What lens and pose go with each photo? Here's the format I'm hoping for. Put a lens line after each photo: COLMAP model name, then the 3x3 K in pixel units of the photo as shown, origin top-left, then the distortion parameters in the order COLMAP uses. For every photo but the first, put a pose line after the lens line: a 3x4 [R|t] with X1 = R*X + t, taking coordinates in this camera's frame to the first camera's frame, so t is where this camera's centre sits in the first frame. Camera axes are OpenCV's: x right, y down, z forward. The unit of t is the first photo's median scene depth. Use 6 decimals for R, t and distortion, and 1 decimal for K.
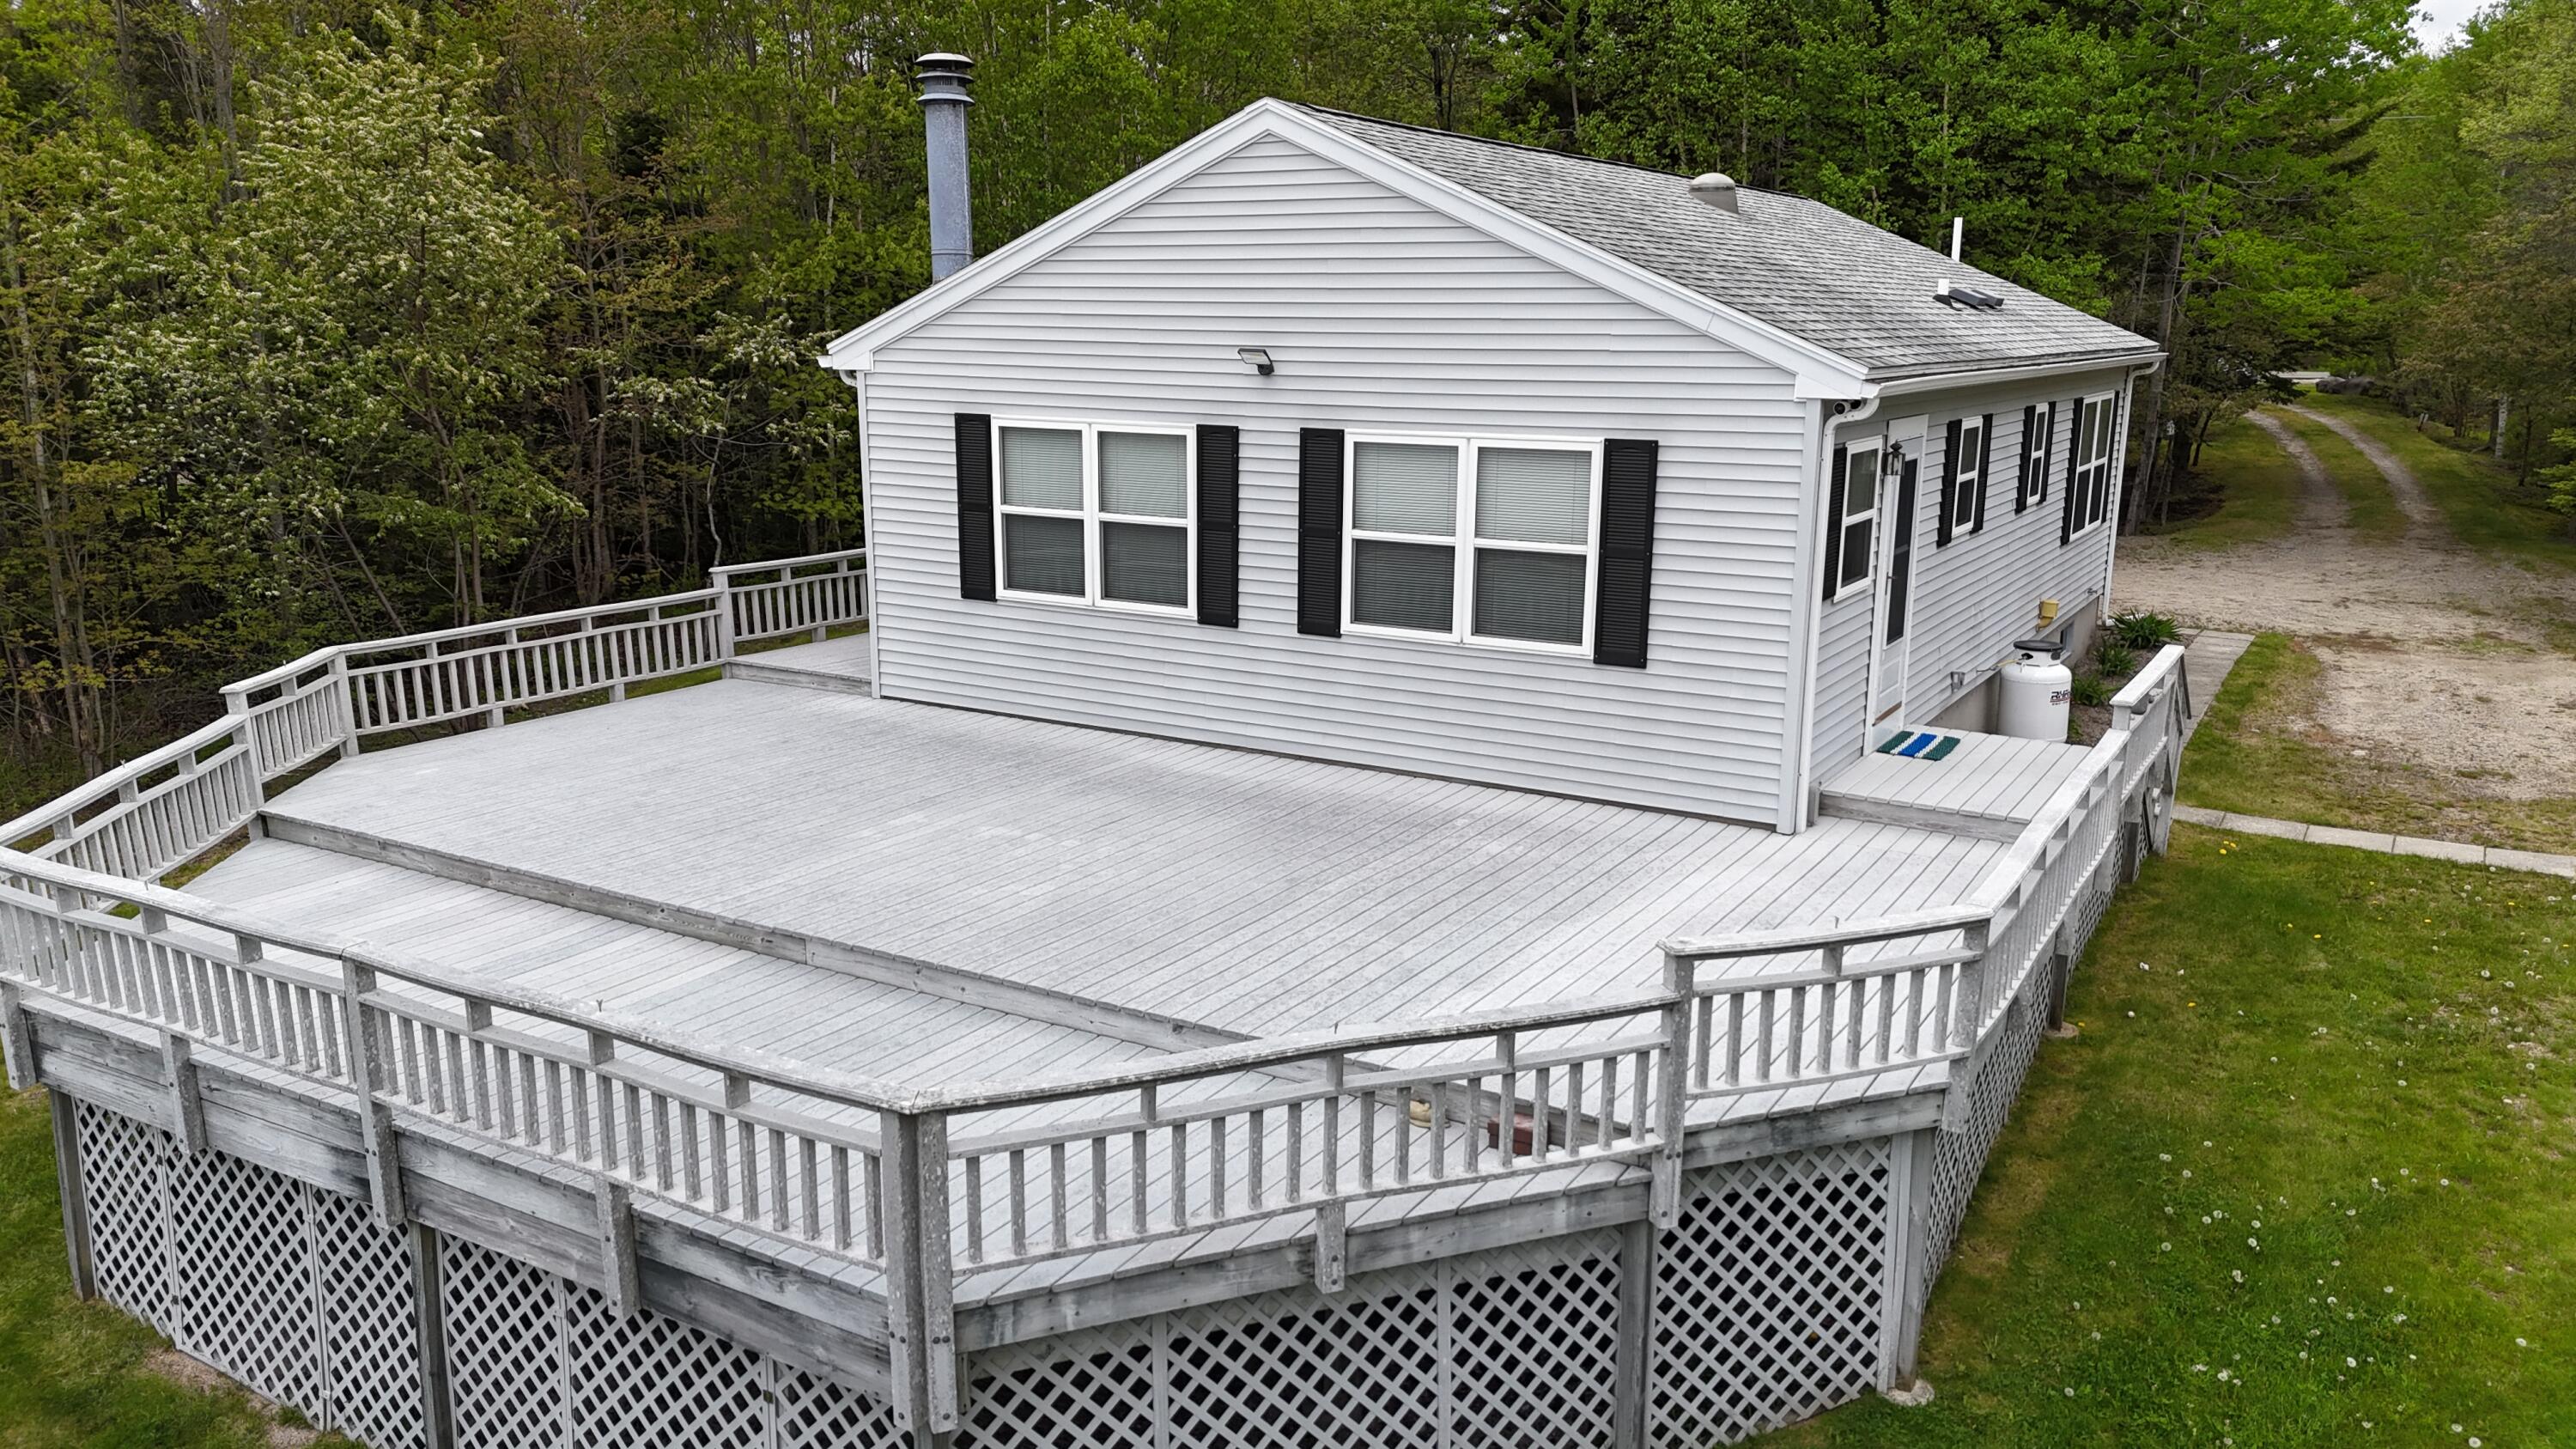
lens RADIAL K [[1880.2, 0, 1295.9], [0, 1880.2, 728.5], [0, 0, 1]] dist [0.102888, -0.123643]
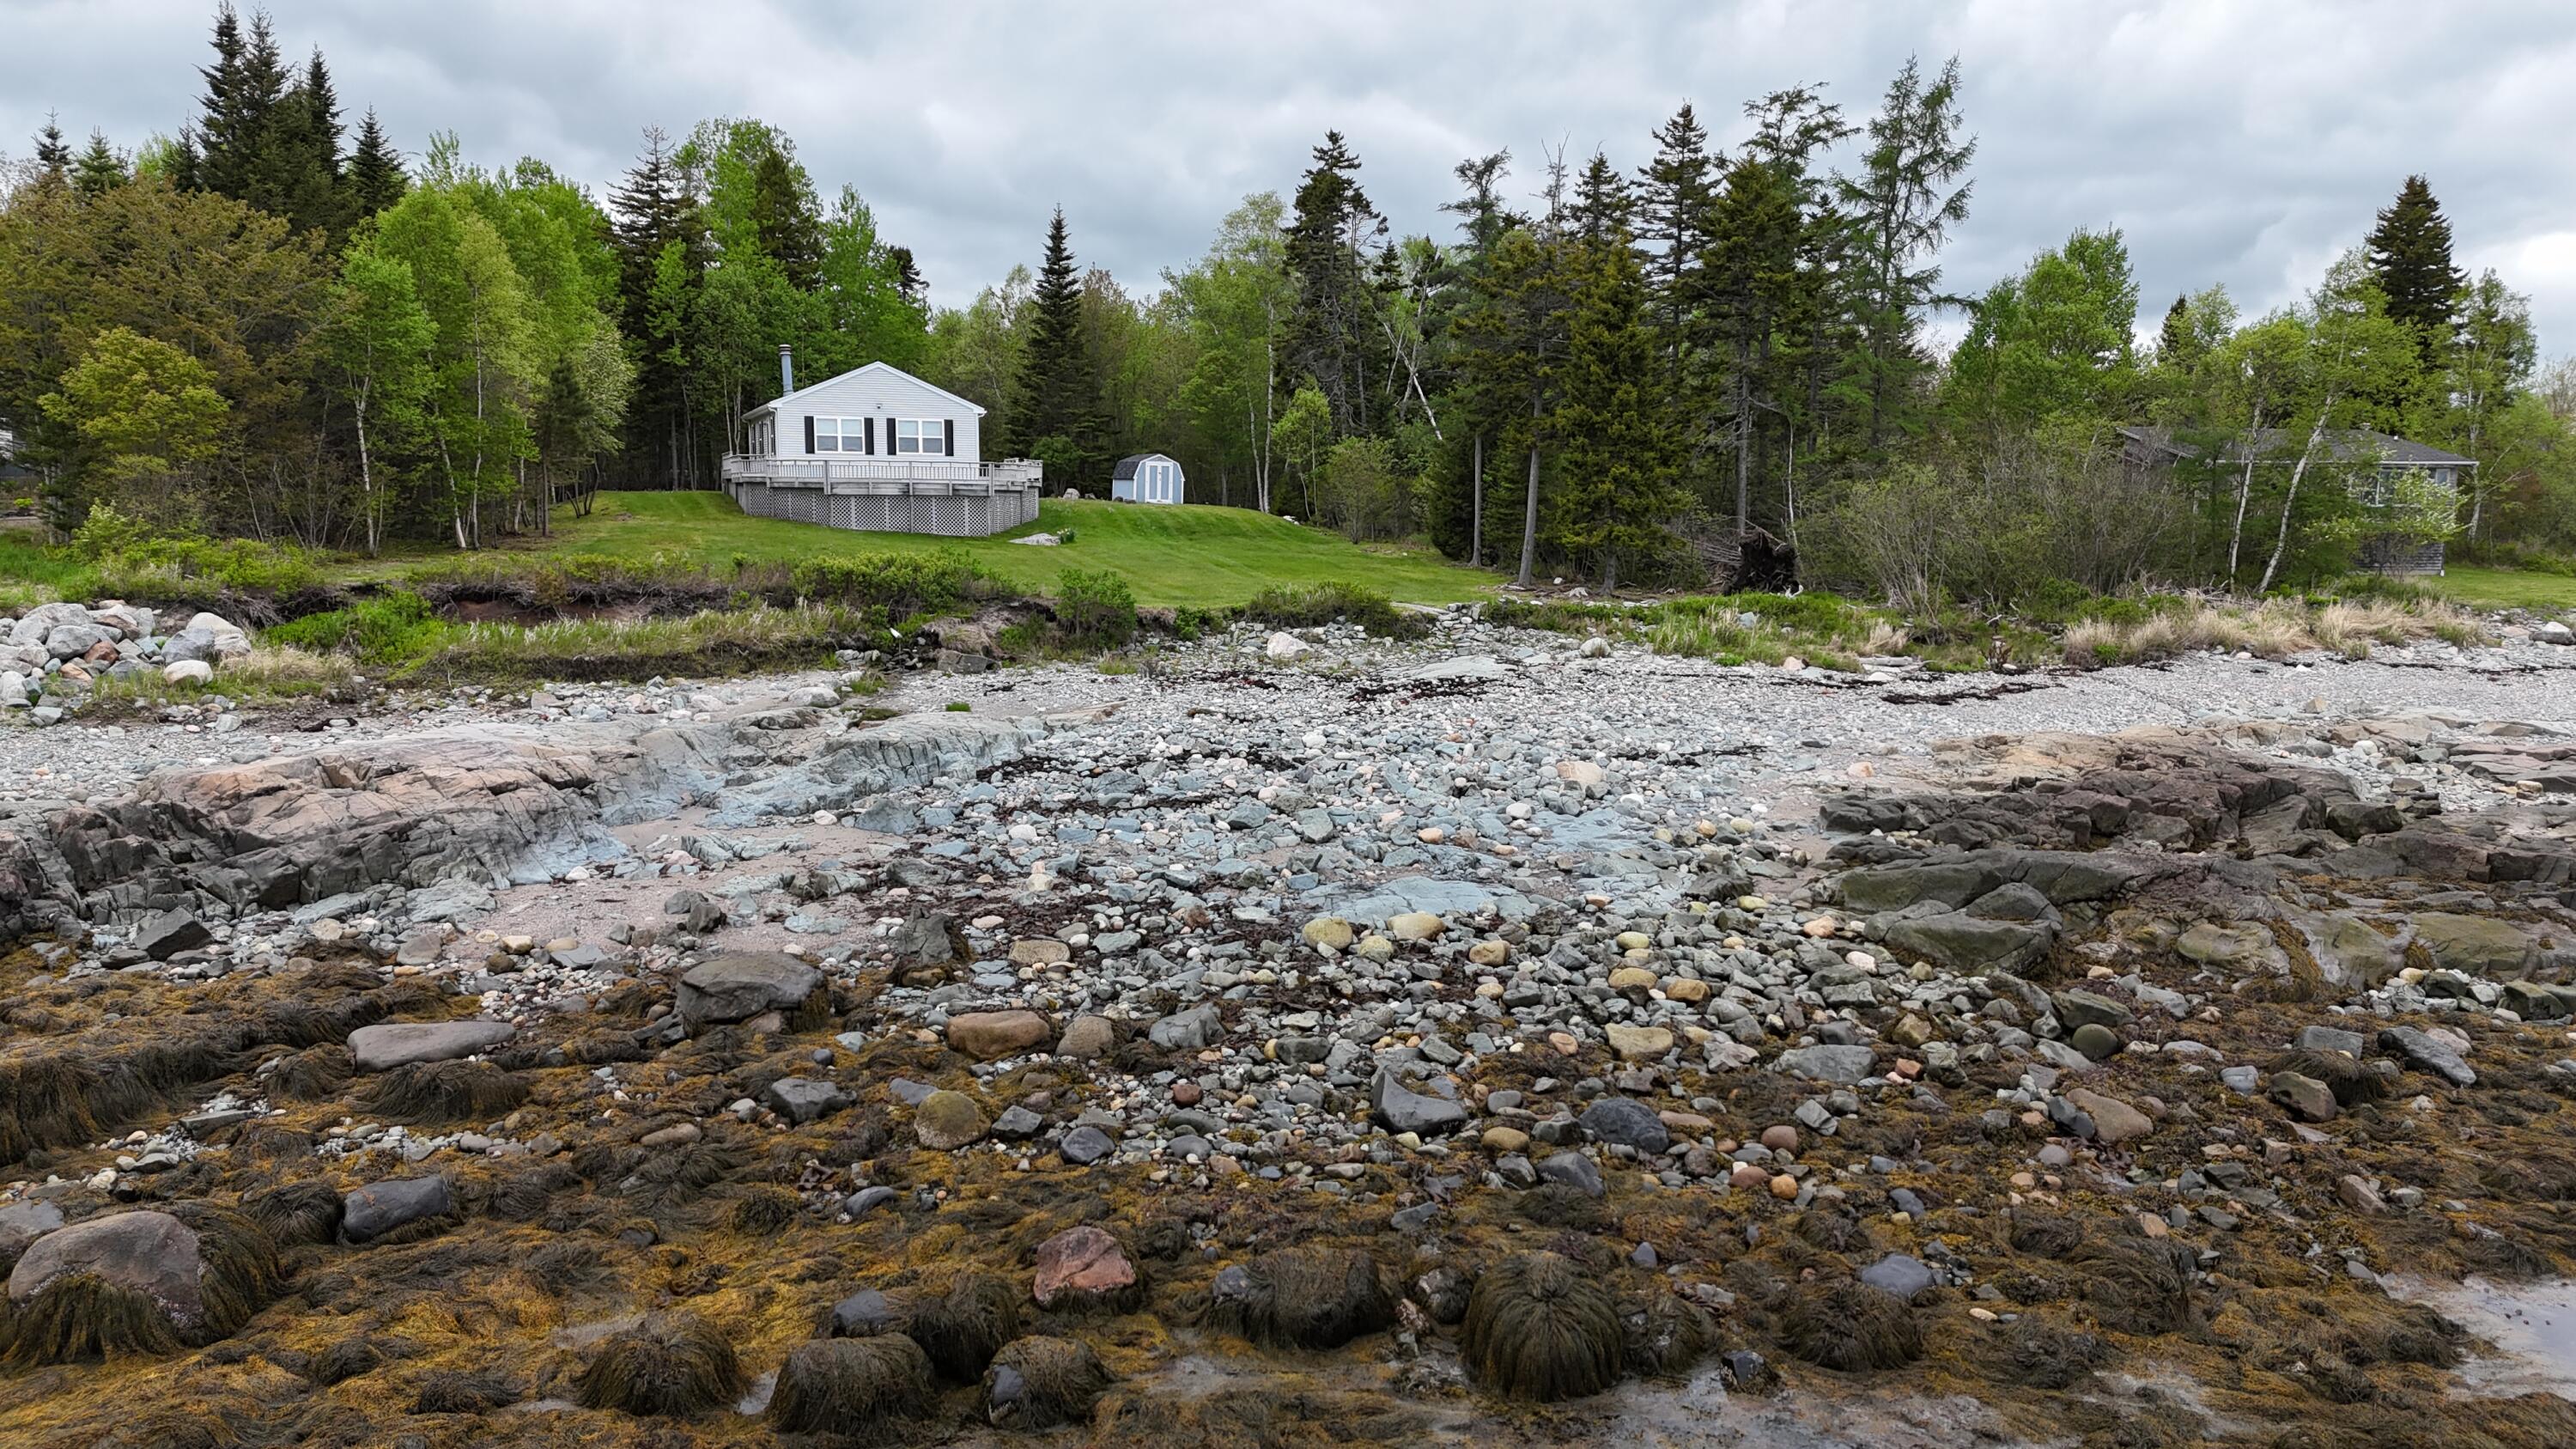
lens RADIAL K [[1880.2, 0, 1295.9], [0, 1880.2, 728.5], [0, 0, 1]] dist [0.102888, -0.123643]
pose [[0.624539, -0.097476, 0.774887, -3.711656], [0.164977, 0.986257, -0.008902, 1.008687], [-0.763370, 0.133398, 0.632038, -3.397820]]
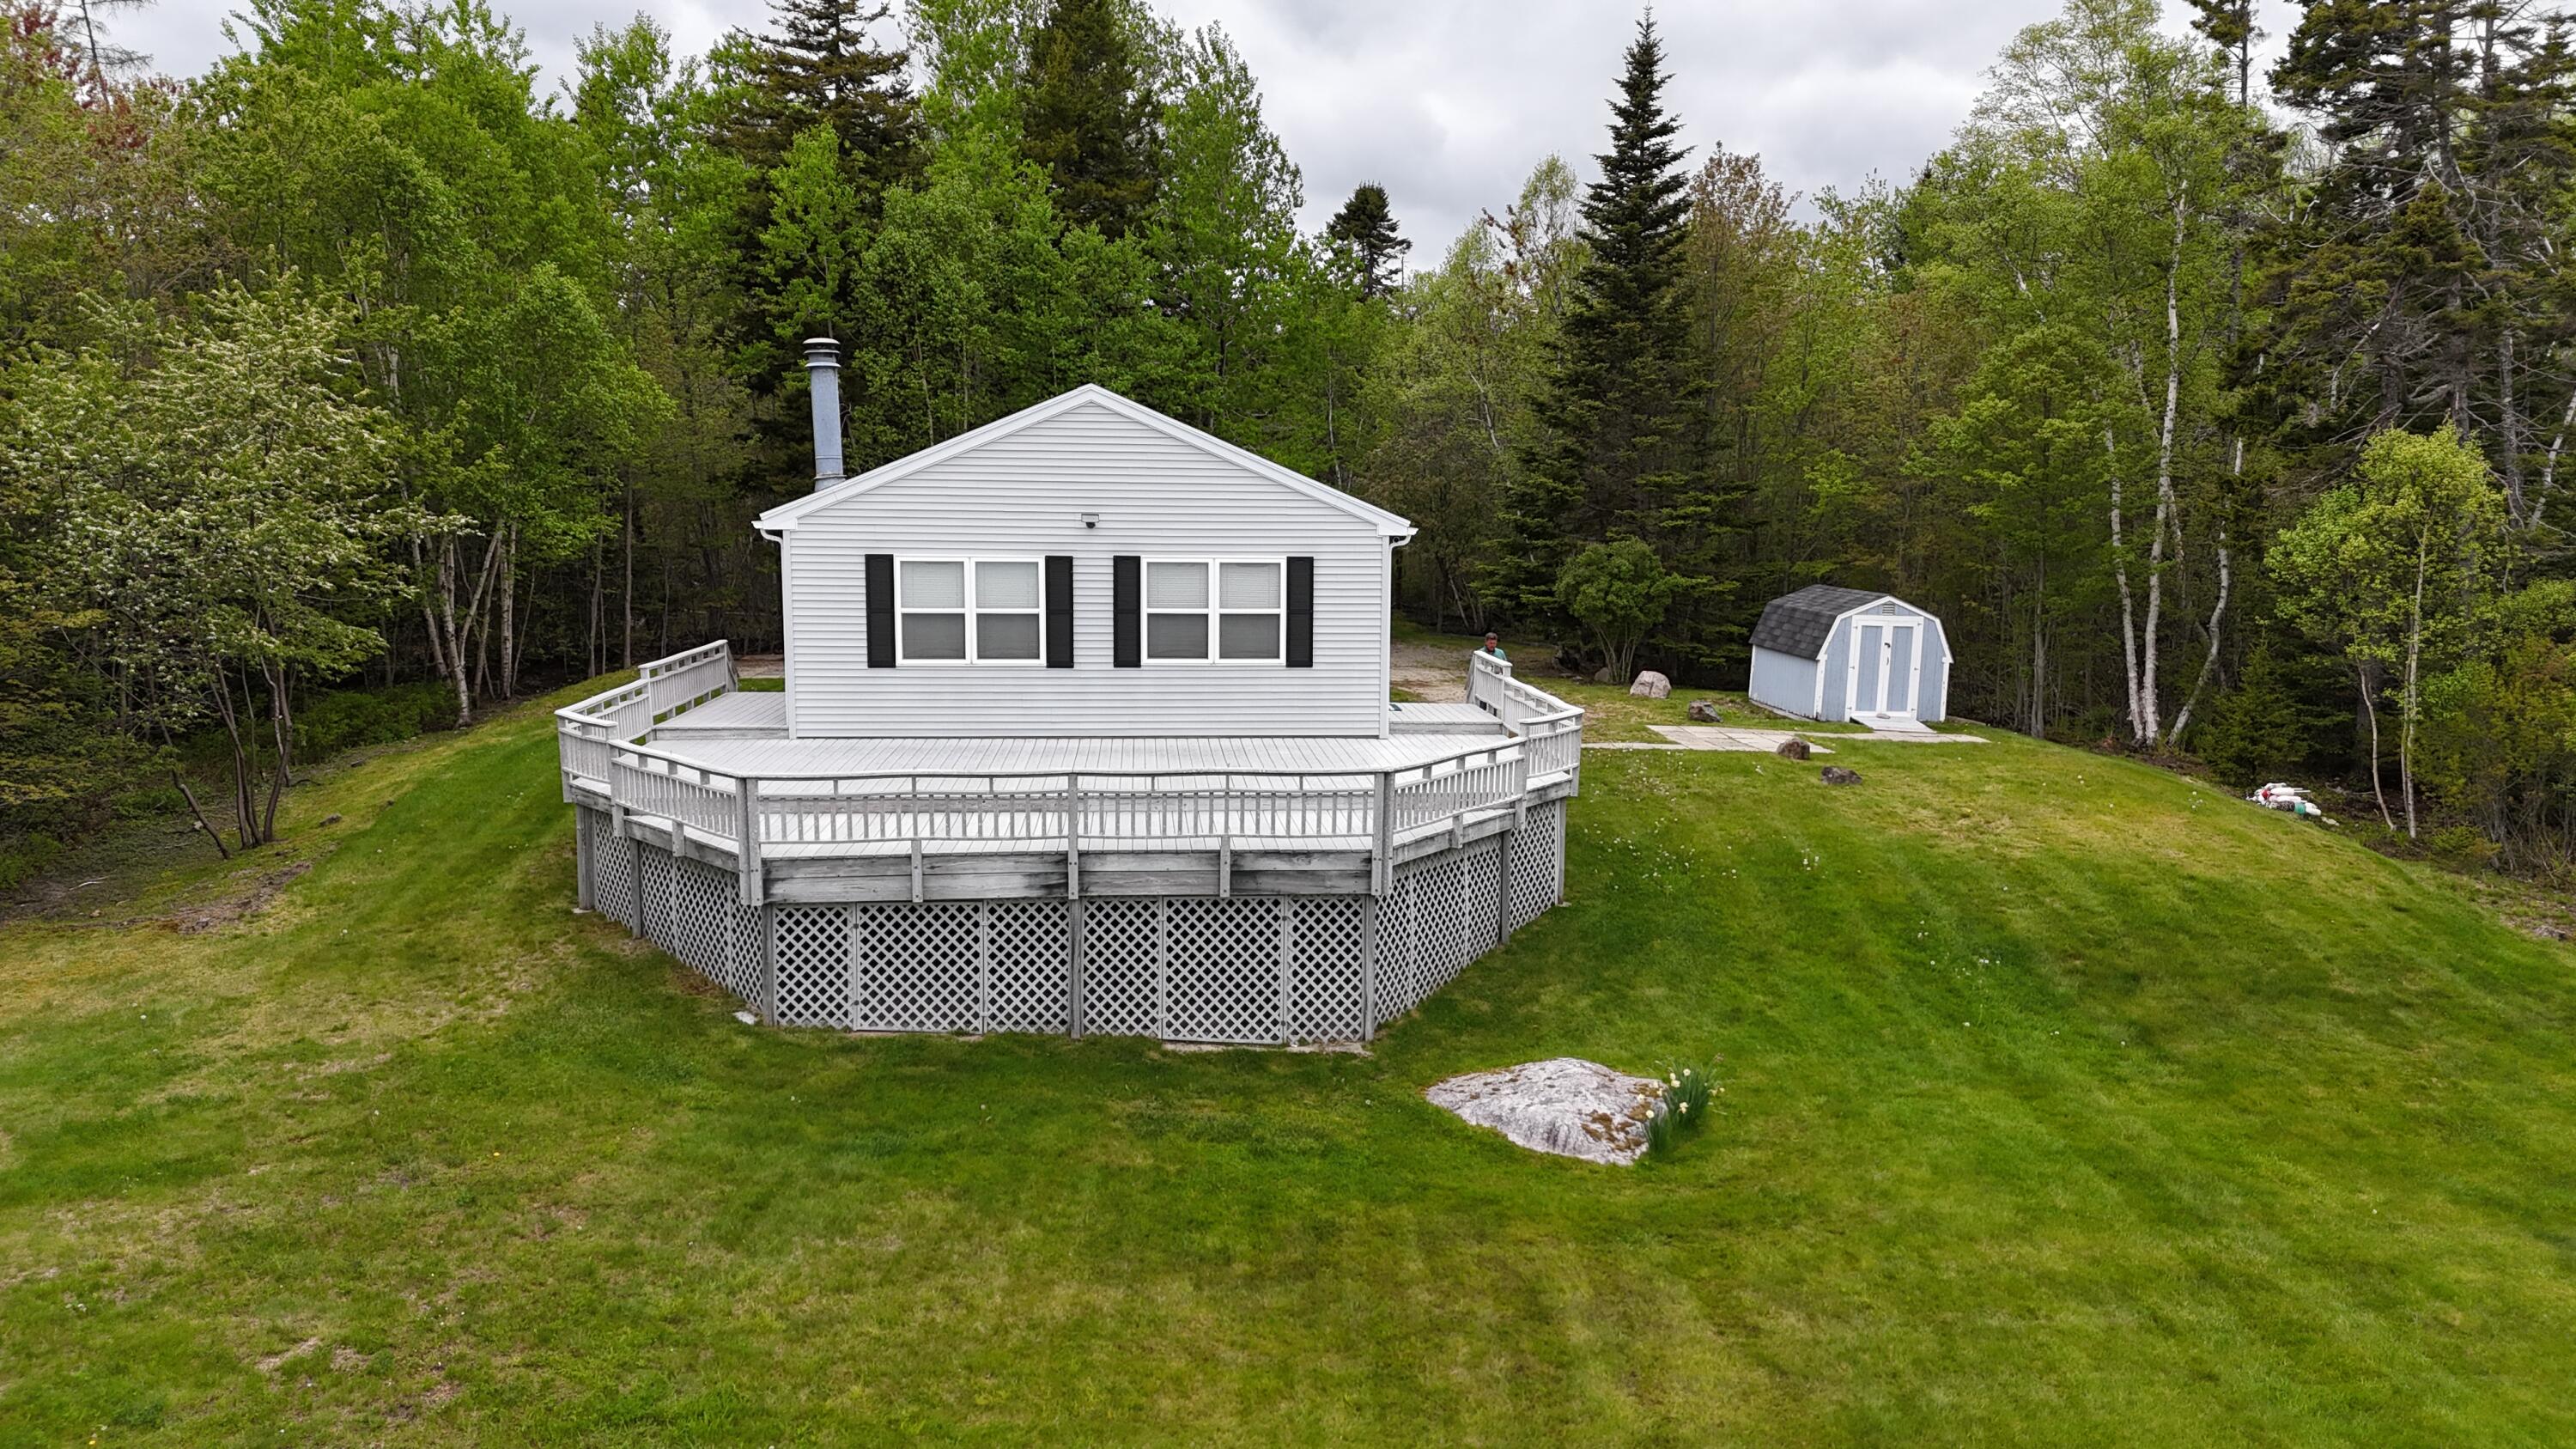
lens RADIAL K [[1880.2, 0, 1295.9], [0, 1880.2, 728.5], [0, 0, 1]] dist [0.102888, -0.123643]
pose [[0.817971, -0.070734, 0.570894, -0.913619], [0.121495, 0.991268, -0.051258, 0.124843], [-0.562283, 0.111289, 0.819422, -0.597383]]
